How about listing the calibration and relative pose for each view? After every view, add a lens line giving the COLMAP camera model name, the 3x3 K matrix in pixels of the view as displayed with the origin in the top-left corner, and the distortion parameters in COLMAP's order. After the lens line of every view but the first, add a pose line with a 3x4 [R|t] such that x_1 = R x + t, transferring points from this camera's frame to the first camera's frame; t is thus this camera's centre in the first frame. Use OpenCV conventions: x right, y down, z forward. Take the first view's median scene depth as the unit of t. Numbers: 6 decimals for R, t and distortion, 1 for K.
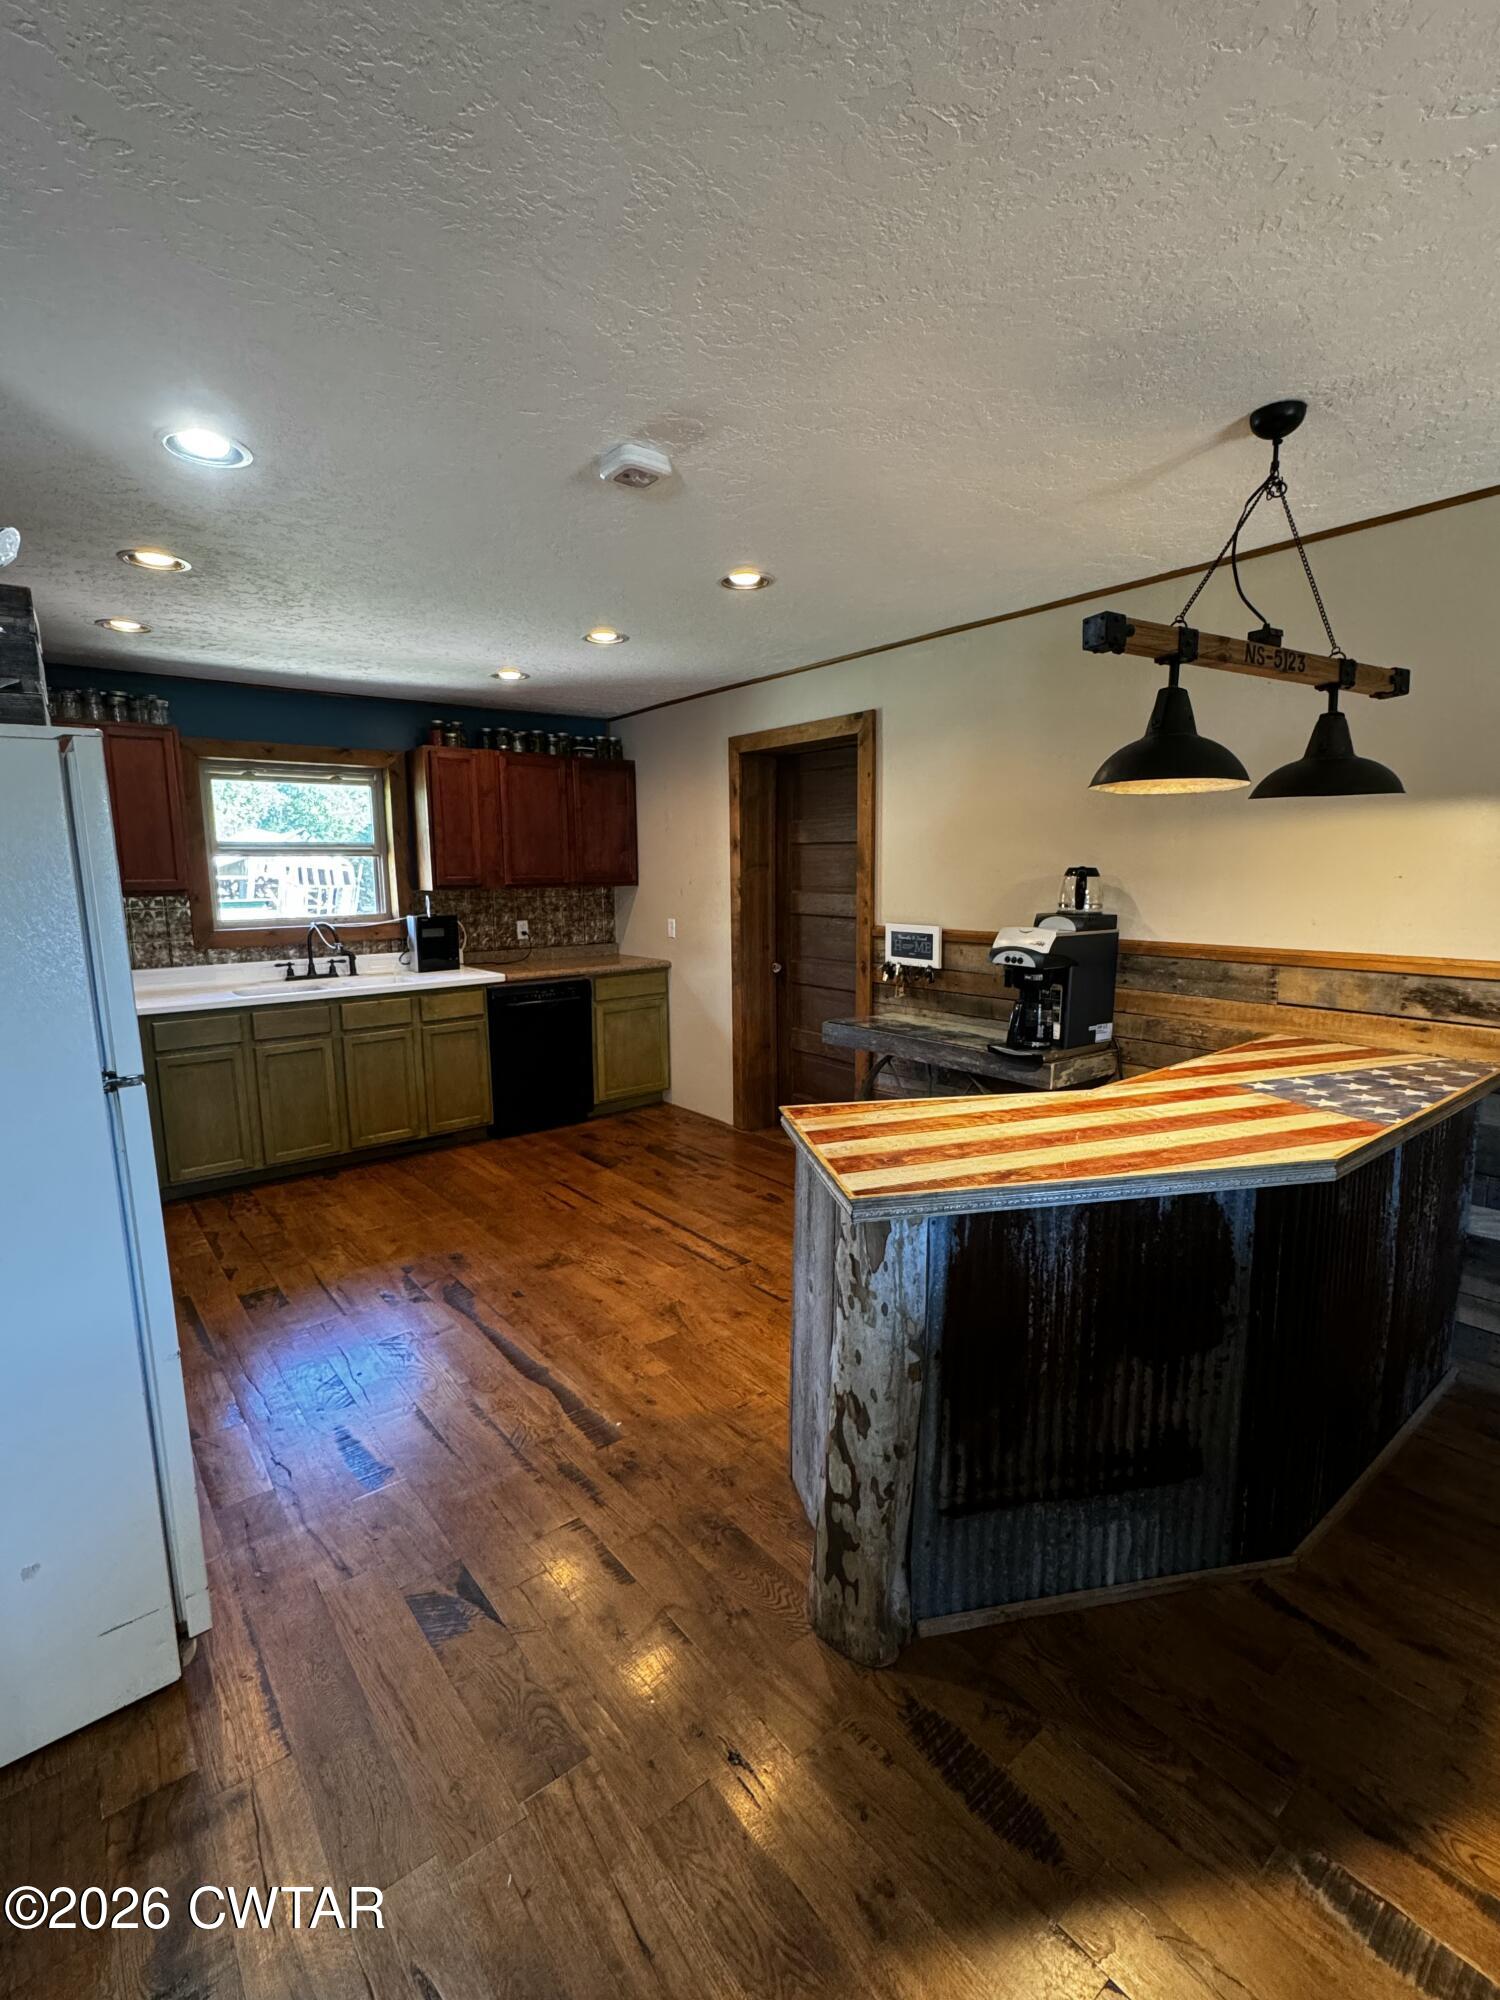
lens RADIAL K [[924.8, 0, 746.9], [0, 924.8, 1002.0], [0, 0, 1]] dist [0.002757, 0.000243]
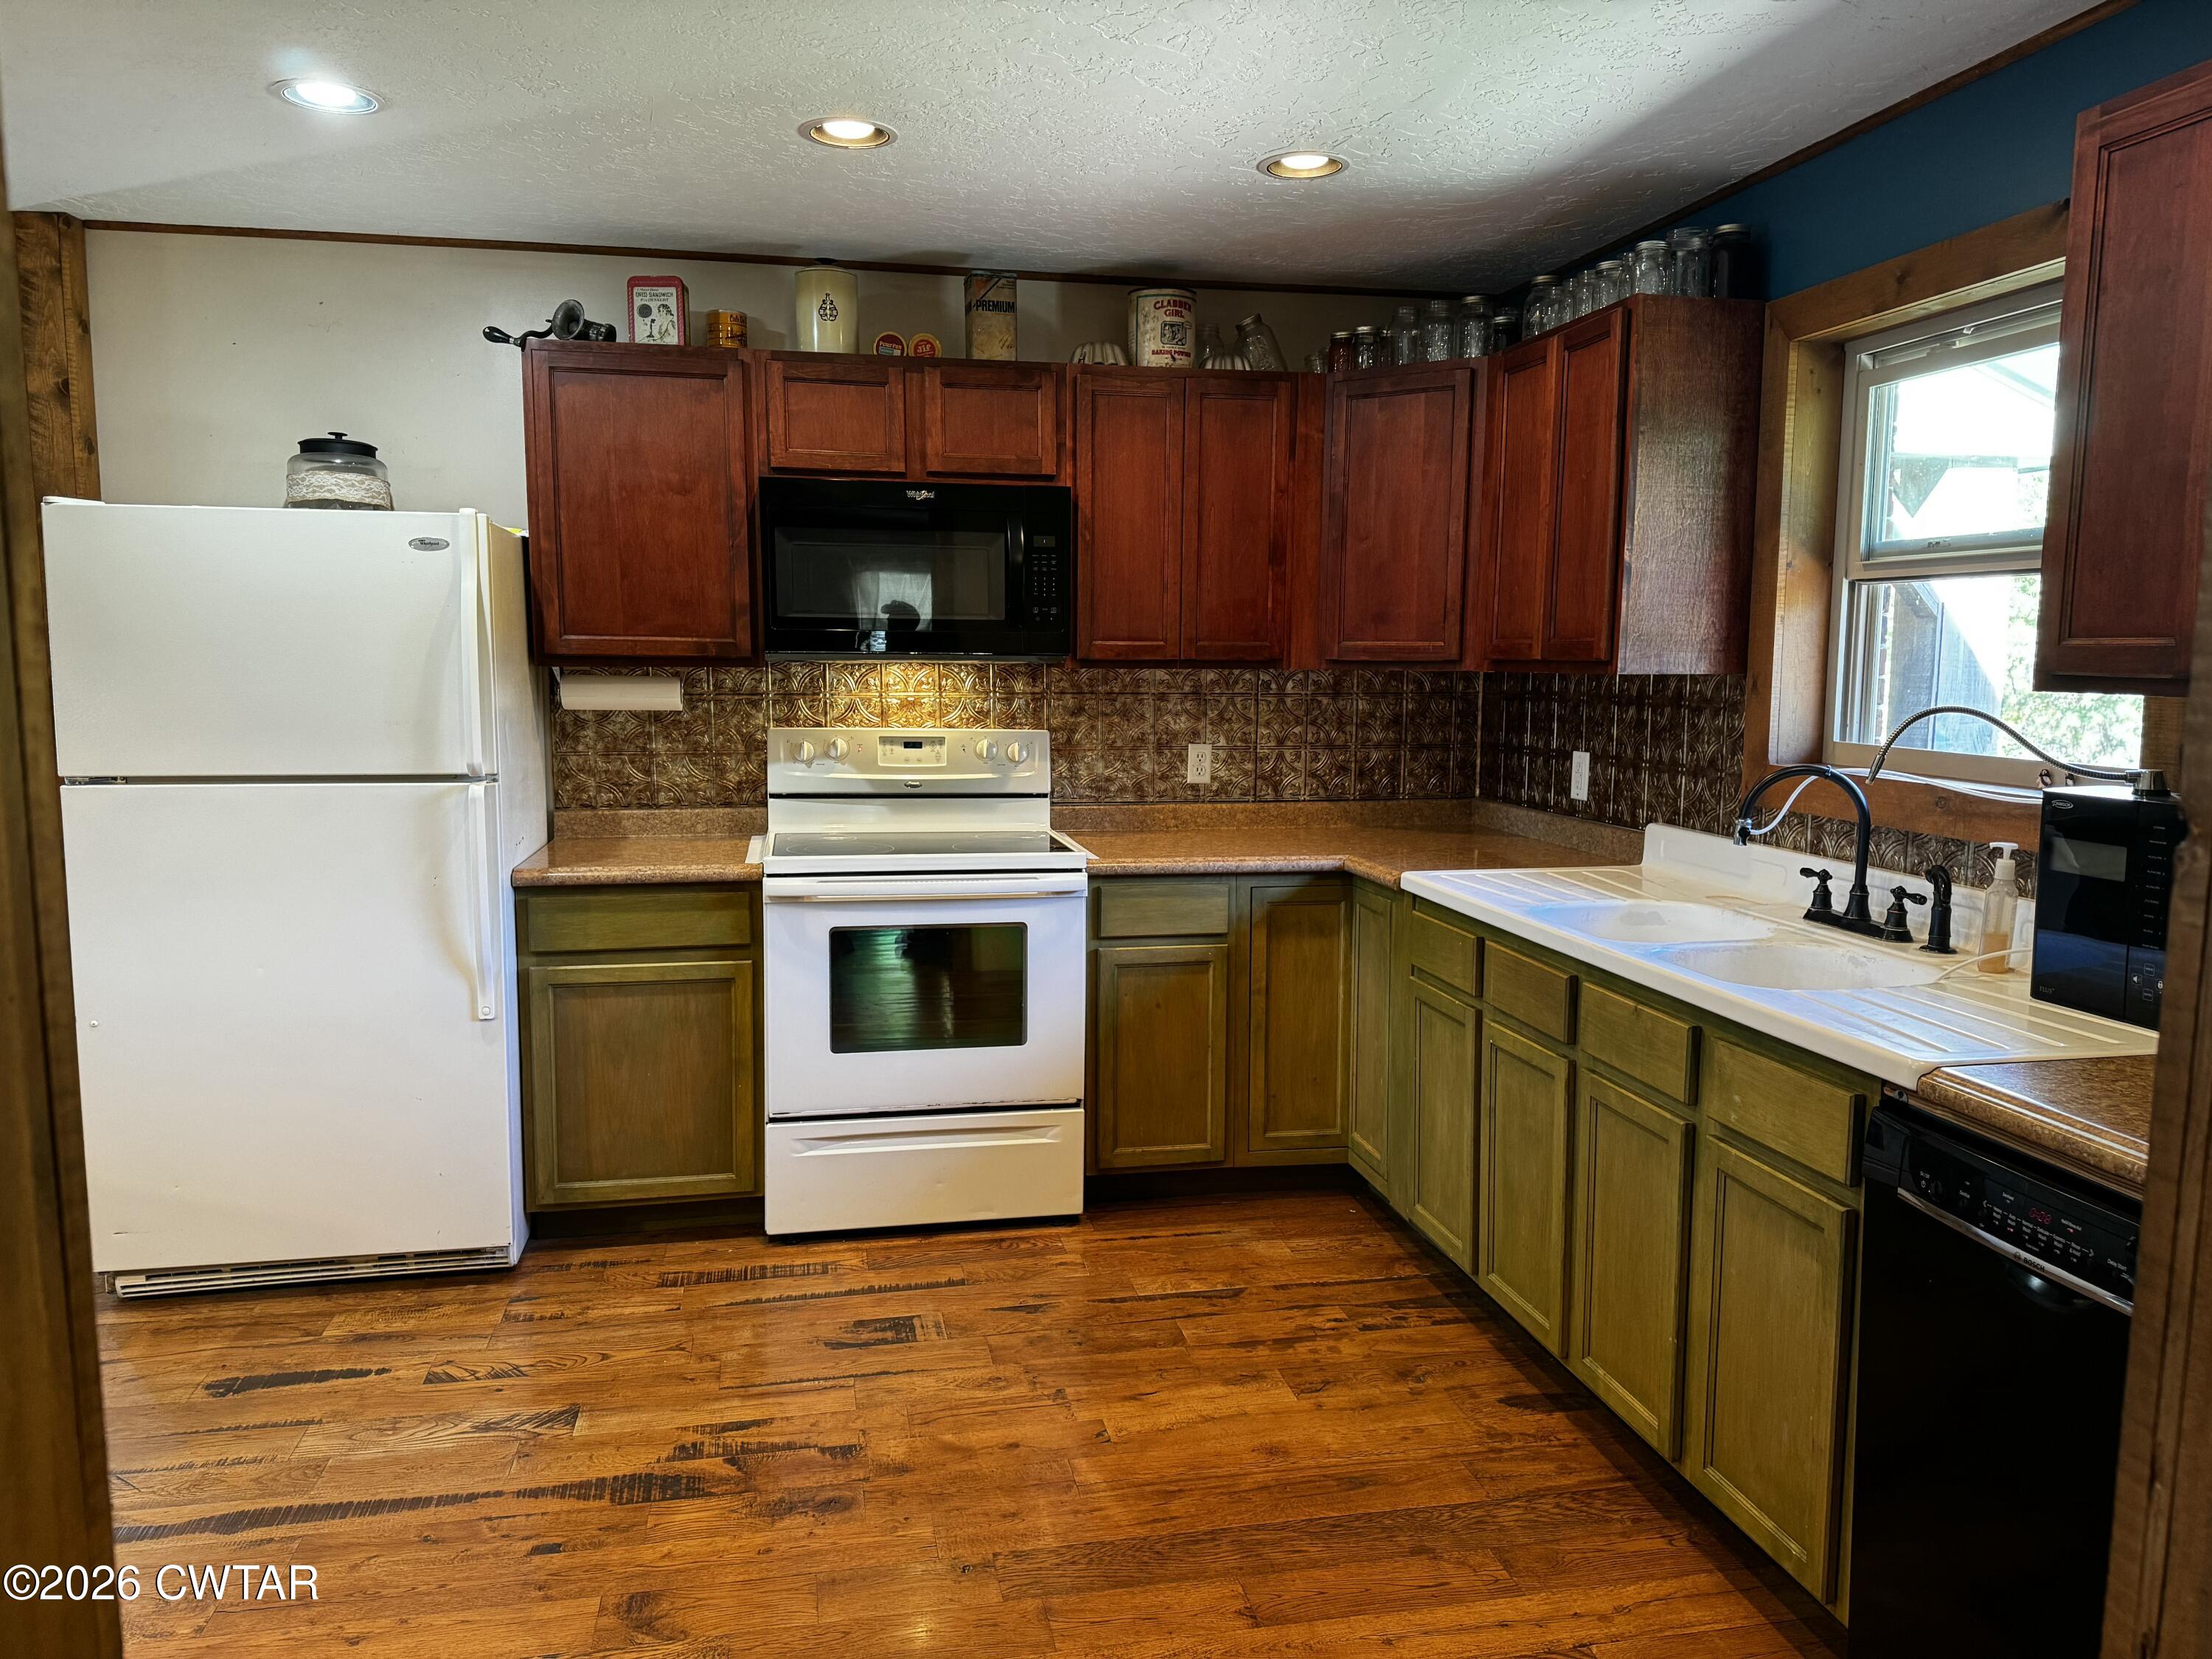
lens RADIAL K [[1550.2, 0, 1095.0], [0, 1550.2, 837.5], [0, 0, 1]] dist [0.047750, -0.062430]
pose [[-0.463142, 0.117137, -0.878509, 0.175146], [-0.127075, 0.972209, 0.196624, -0.139463], [0.877127, 0.202701, -0.435386, 1.015764]]
